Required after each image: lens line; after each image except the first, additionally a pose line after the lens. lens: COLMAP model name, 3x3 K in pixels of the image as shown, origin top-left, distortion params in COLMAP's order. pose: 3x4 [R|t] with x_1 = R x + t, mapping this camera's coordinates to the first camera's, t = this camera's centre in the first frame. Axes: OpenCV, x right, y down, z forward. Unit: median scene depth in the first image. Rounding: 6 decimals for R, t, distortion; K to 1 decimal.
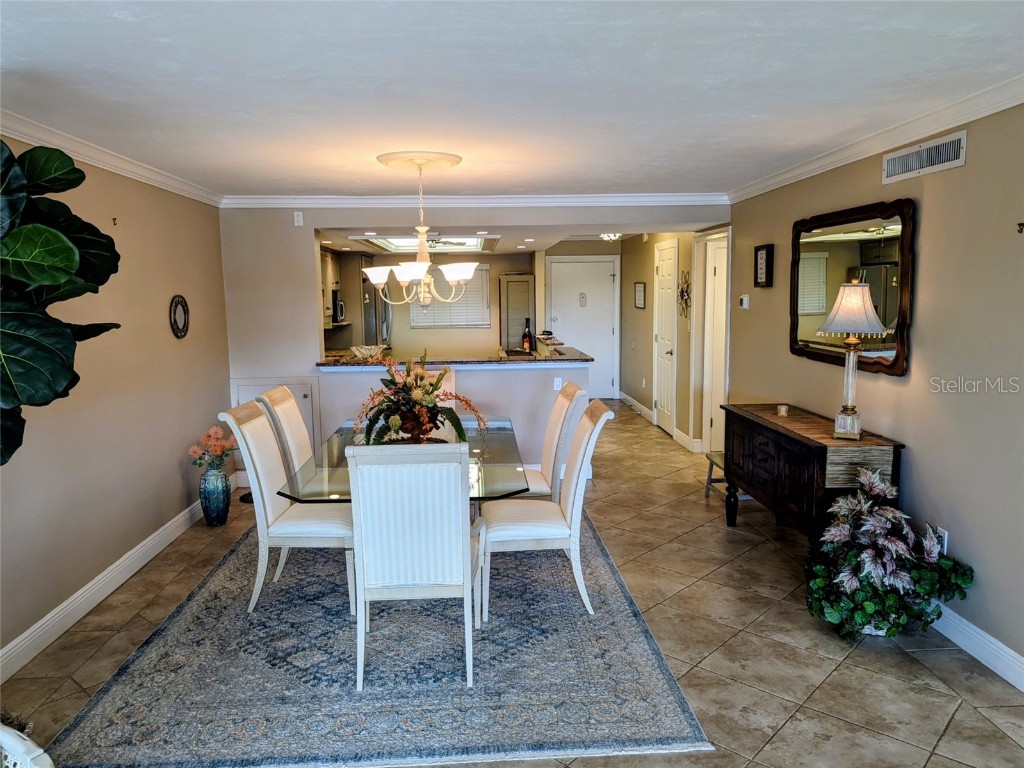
lens RADIAL K [[755.9, 0, 510.1], [0, 755.9, 380.8], [0, 0, 1]] dist [0.034635, -0.005698]
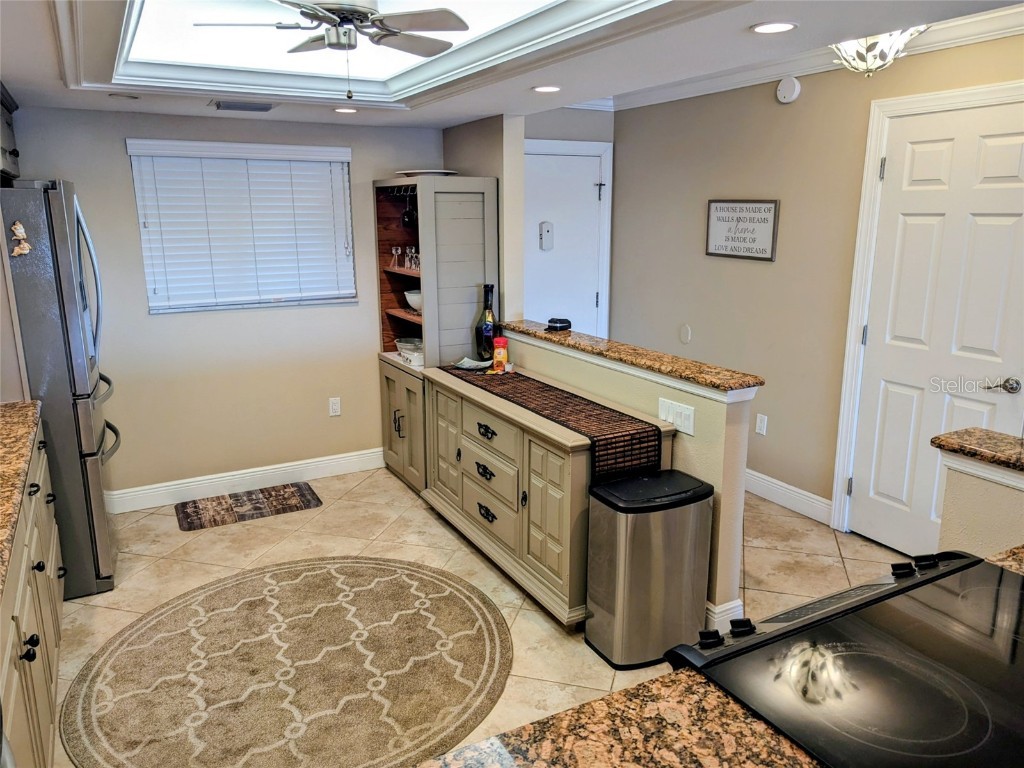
lens RADIAL K [[755.9, 0, 512.0], [0, 755.9, 382.5], [0, 0, 1]] dist [0.034635, -0.005698]
pose [[0.904428, -0.086605, 0.417743, -0.135604], [0.042407, 0.992579, 0.113966, -0.073908], [-0.424513, -0.085359, 0.901389, 0.595954]]
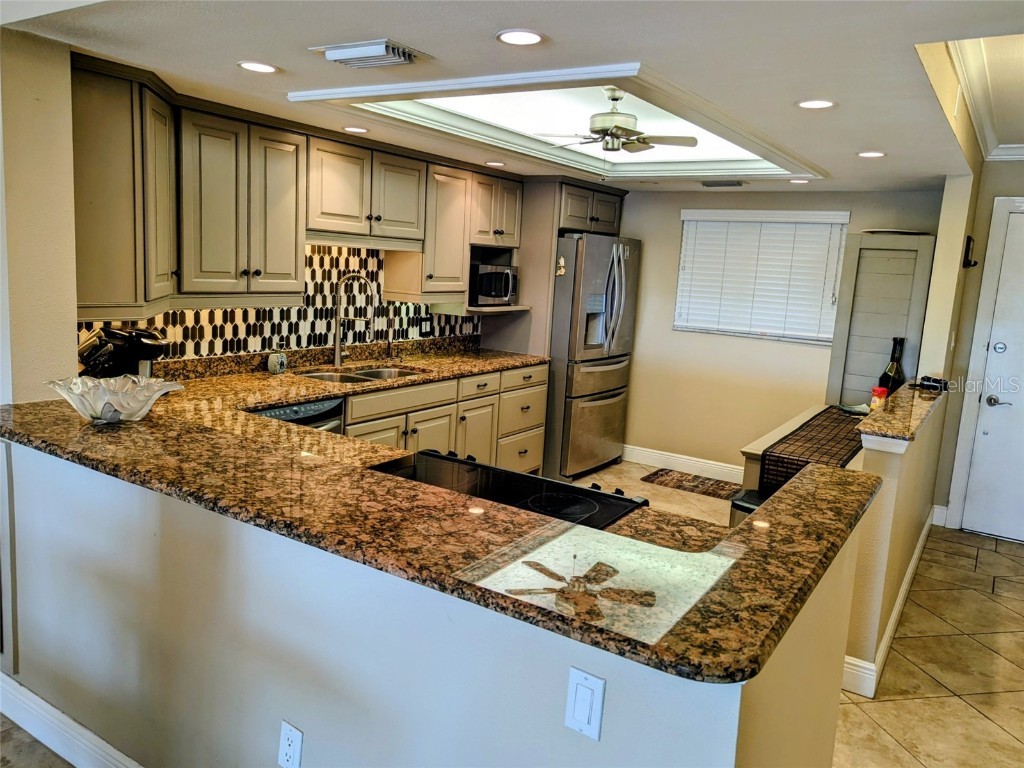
lens RADIAL K [[755.9, 0, 510.0], [0, 755.9, 378.3], [0, 0, 1]] dist [0.034635, -0.005698]
pose [[0.809727, 0.150072, -0.567292, 0.088163], [-0.134003, 0.988490, 0.070226, -0.059789], [0.571301, 0.019155, 0.820517, 0.509916]]
